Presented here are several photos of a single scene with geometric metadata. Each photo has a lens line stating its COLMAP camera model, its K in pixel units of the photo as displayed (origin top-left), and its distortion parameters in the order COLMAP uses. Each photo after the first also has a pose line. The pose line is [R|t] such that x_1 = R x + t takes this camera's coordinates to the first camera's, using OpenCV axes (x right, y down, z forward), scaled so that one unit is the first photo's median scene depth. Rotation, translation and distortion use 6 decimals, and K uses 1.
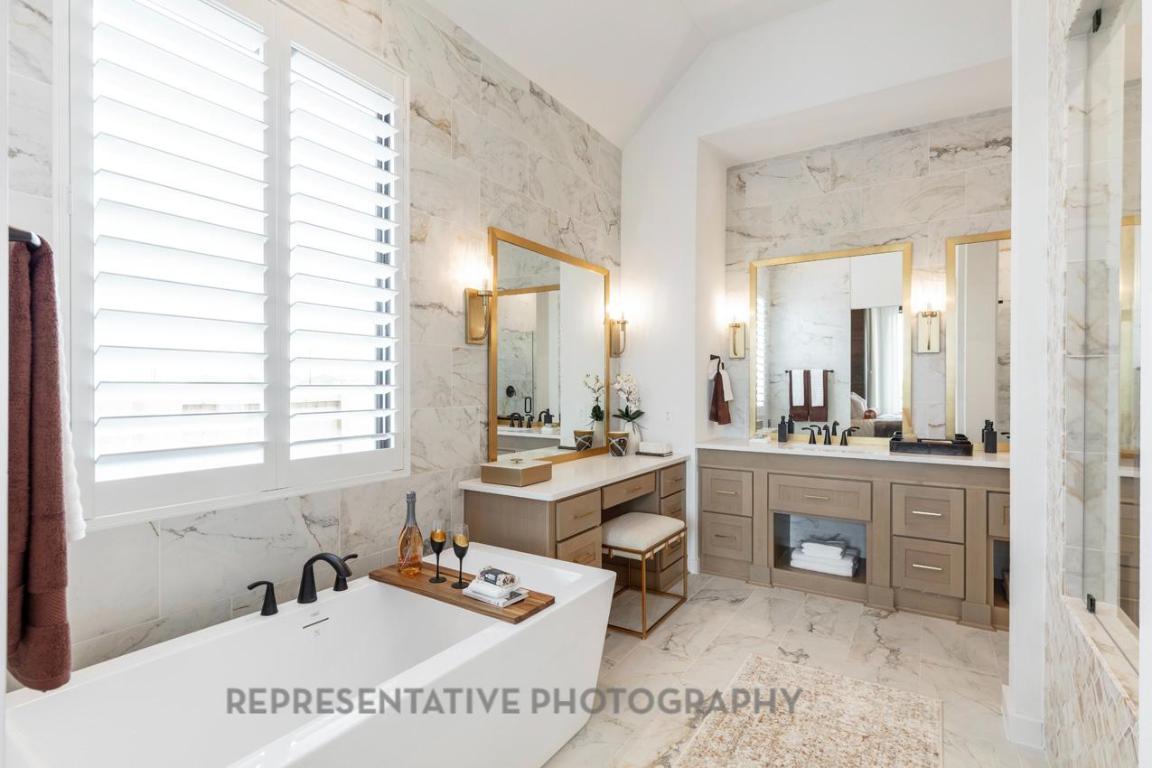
lens RADIAL K [[538.0, 0, 580.8], [0, 538.0, 392.5], [0, 0, 1]] dist [0.001563, -0.000664]
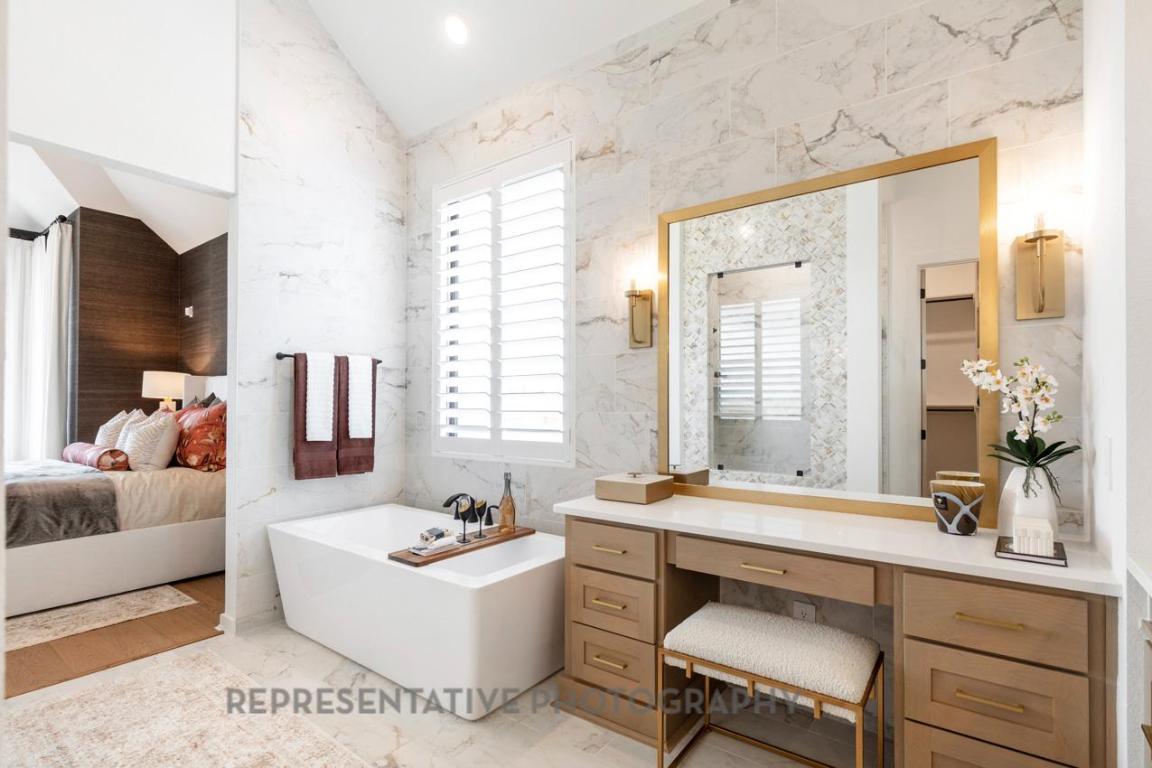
lens RADIAL K [[538.0, 0, 580.8], [0, 538.0, 392.5], [0, 0, 1]] dist [0.001563, -0.000664]
pose [[-0.054425, -0.013156, -0.998431, 0.757581], [-0.004087, 0.999908, -0.012952, 0.002477], [0.998510, 0.003376, -0.054473, 0.940726]]
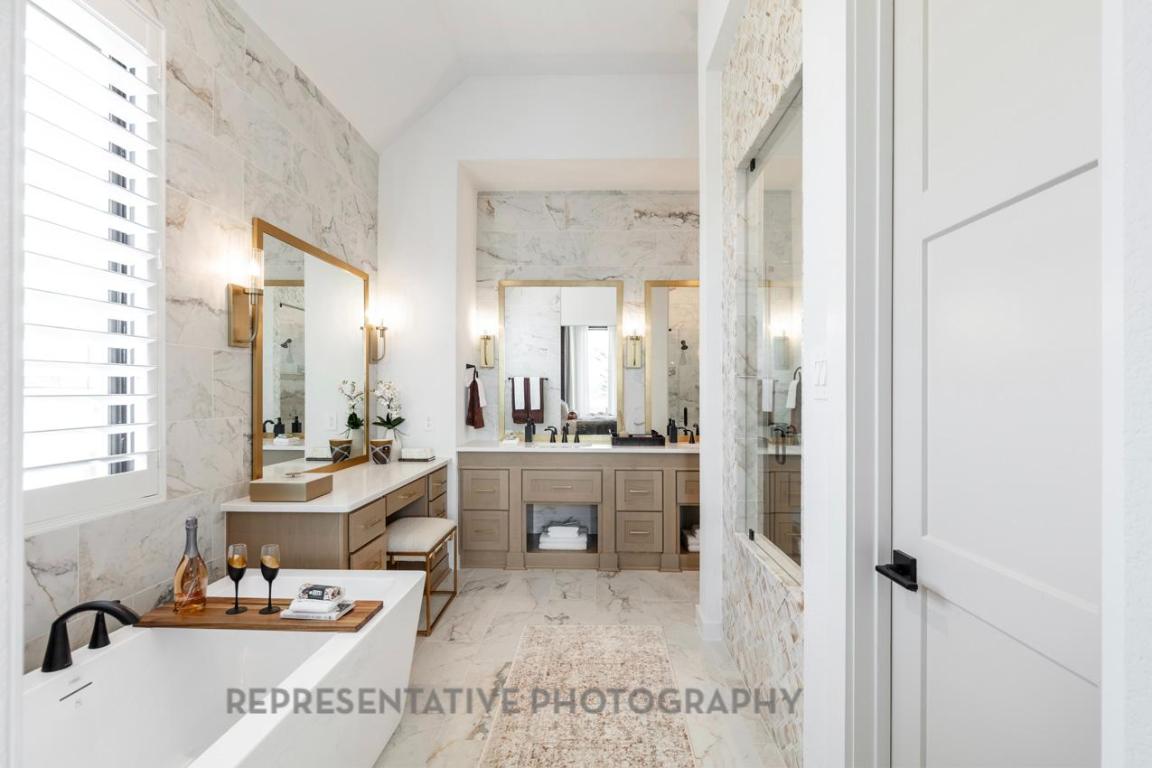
lens RADIAL K [[538.0, 0, 580.8], [0, 538.0, 392.5], [0, 0, 1]] dist [0.001563, -0.000664]
pose [[0.857323, 0.001410, 0.514776, -0.168895], [0.002410, 0.999974, -0.006753, -0.007548], [-0.514772, 0.007030, 0.857298, -0.053413]]
